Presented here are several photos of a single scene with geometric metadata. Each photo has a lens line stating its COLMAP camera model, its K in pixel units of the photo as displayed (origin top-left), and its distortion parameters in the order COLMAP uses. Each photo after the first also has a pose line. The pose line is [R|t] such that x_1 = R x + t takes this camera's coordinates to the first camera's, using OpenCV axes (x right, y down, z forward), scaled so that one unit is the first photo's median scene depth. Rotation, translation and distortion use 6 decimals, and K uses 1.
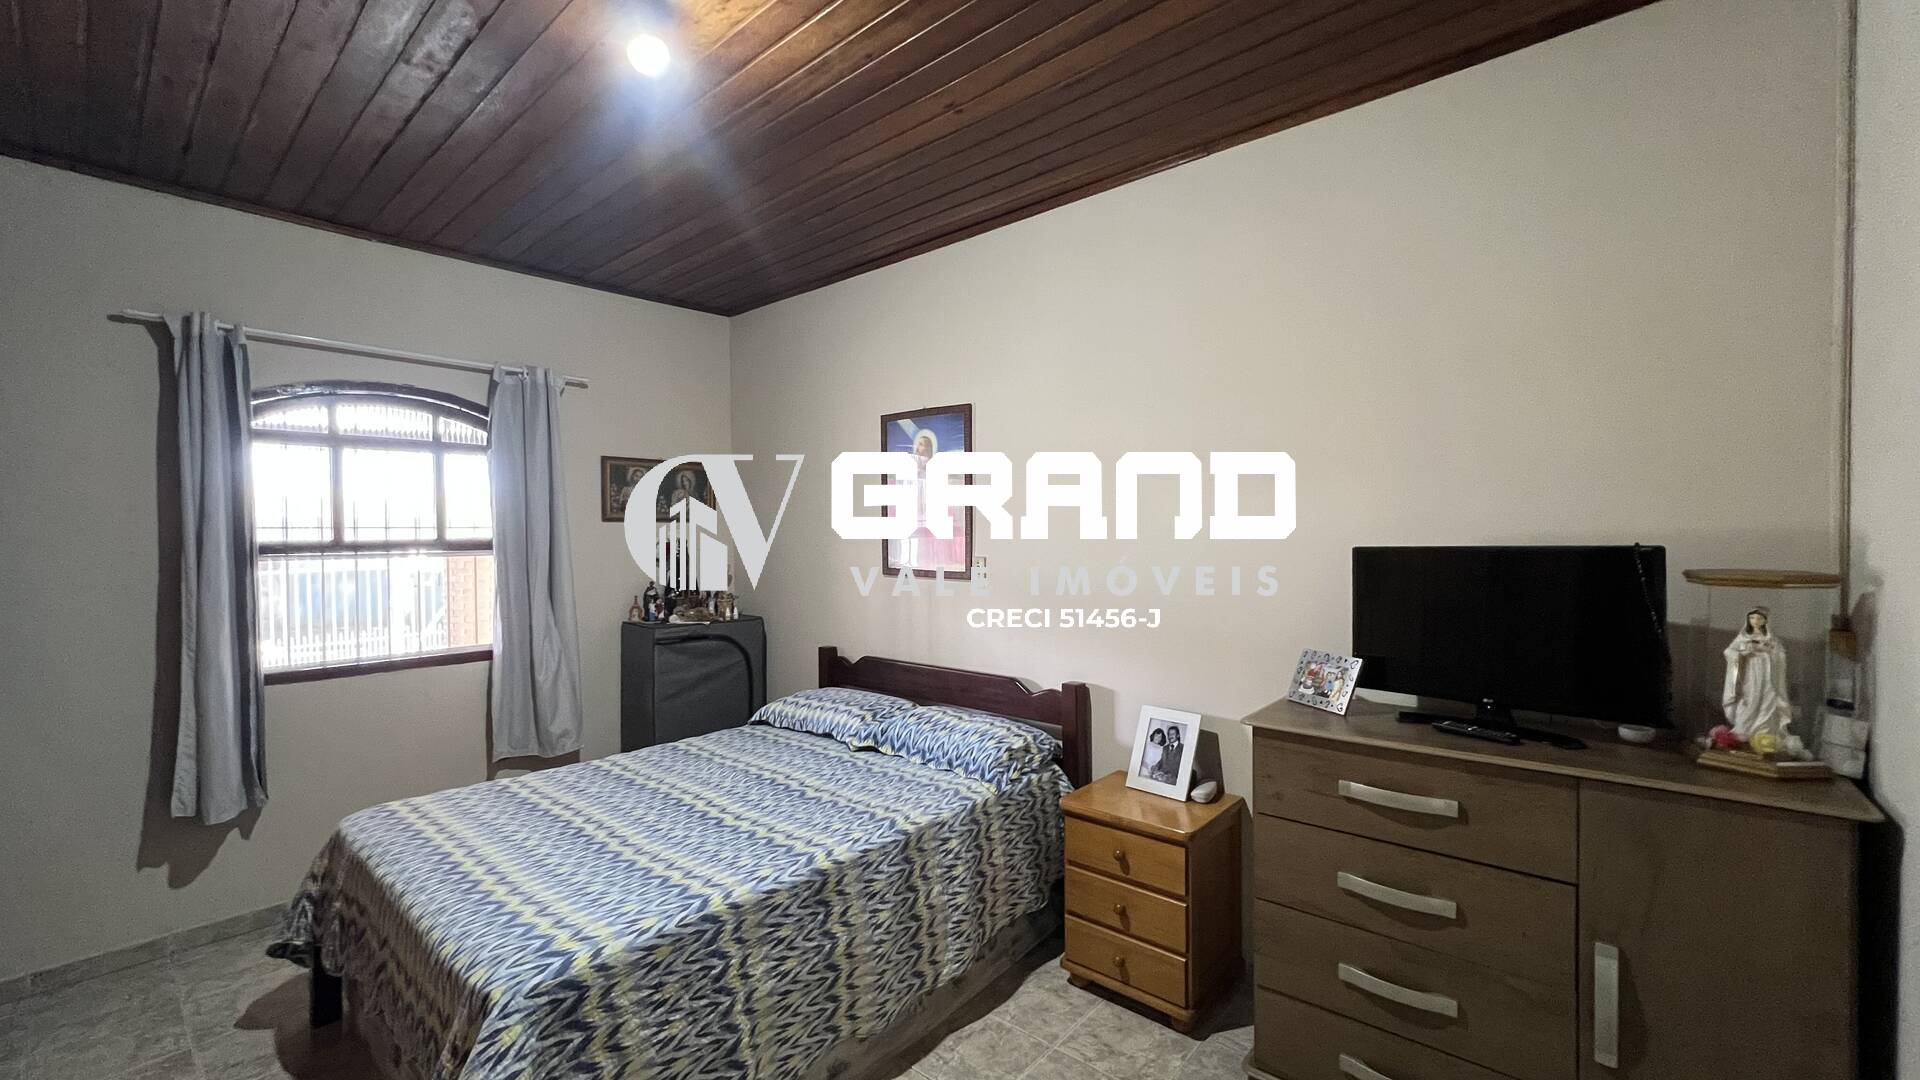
lens RADIAL K [[764.7, 0, 953.6], [0, 764.7, 539.6], [0, 0, 1]] dist [-0.000992, 0.000735]
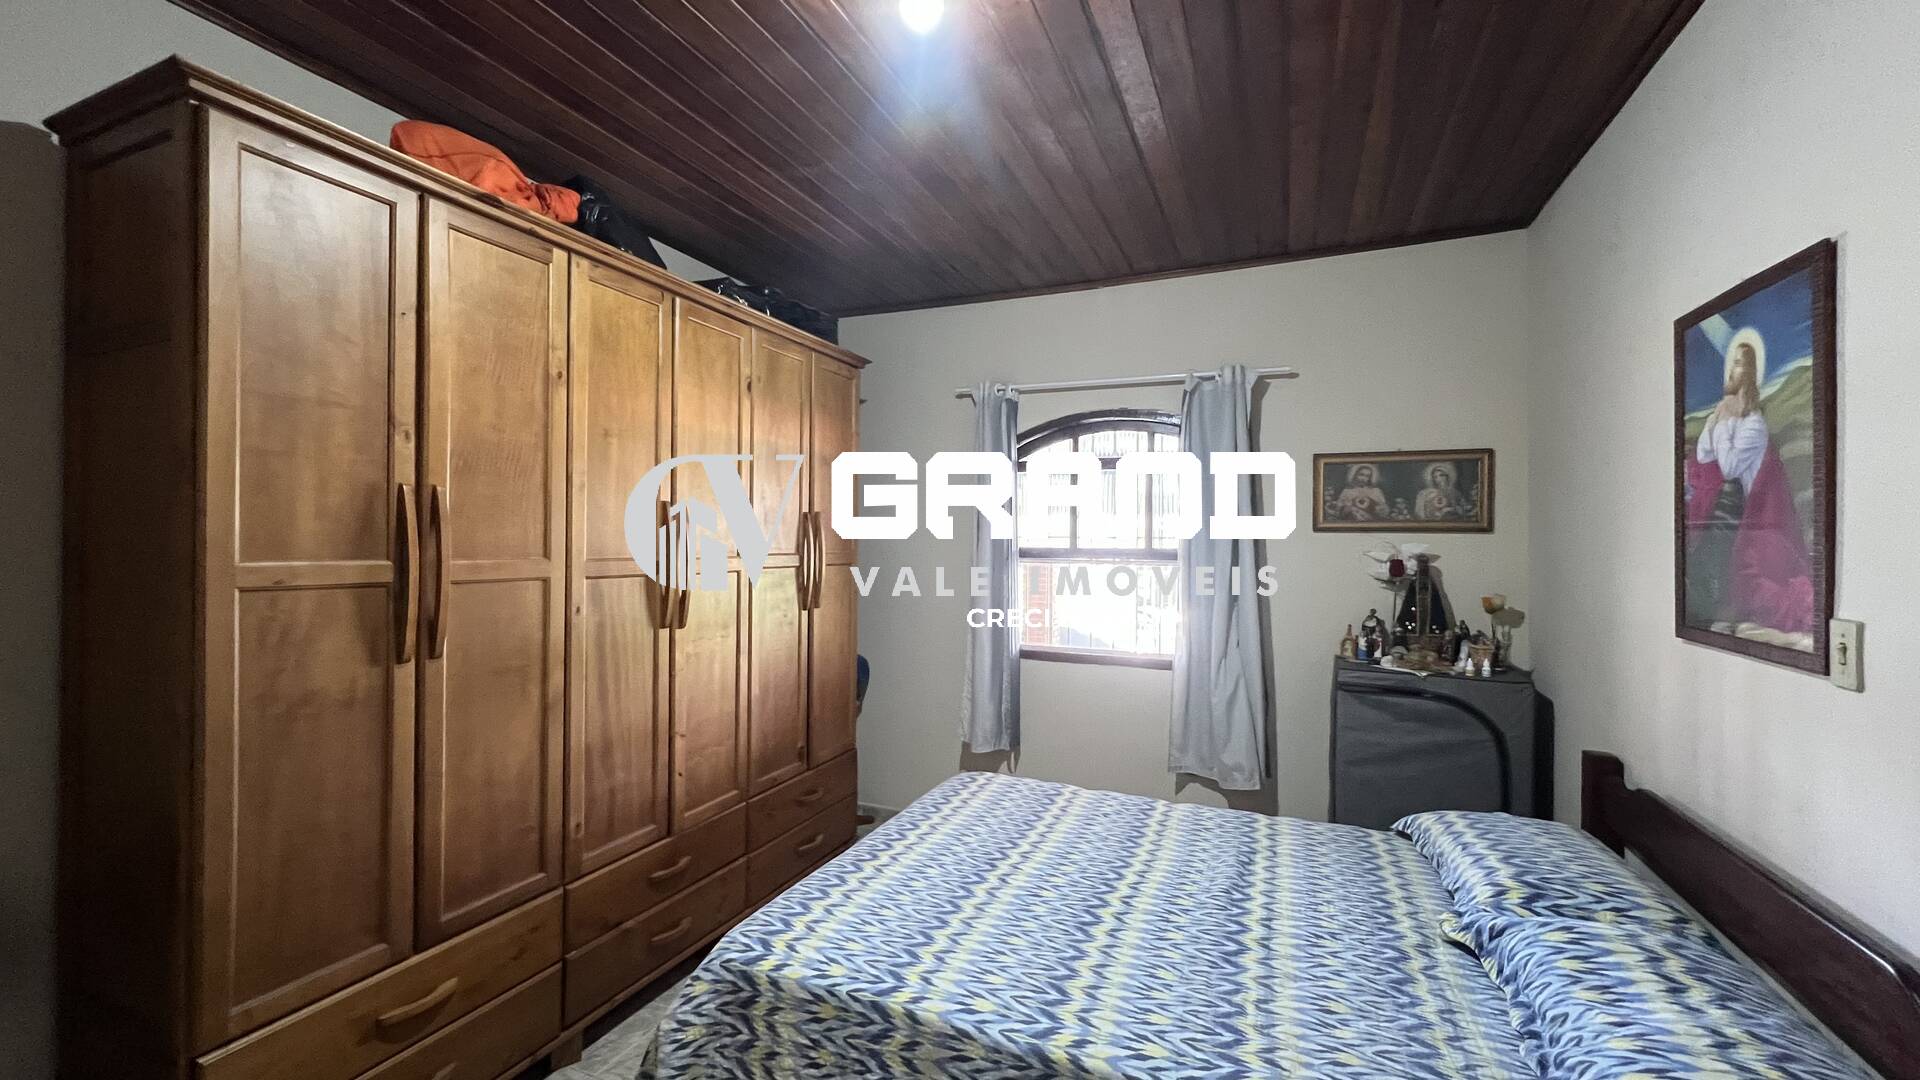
lens RADIAL K [[764.7, 0, 955.1], [0, 764.7, 537.0], [0, 0, 1]] dist [-0.000992, 0.000735]
pose [[0.306786, 0.004879, -0.951766, 0.352318], [-0.021173, 0.999774, -0.001699, -0.012846], [0.951543, 0.020673, 0.306820, 0.581220]]
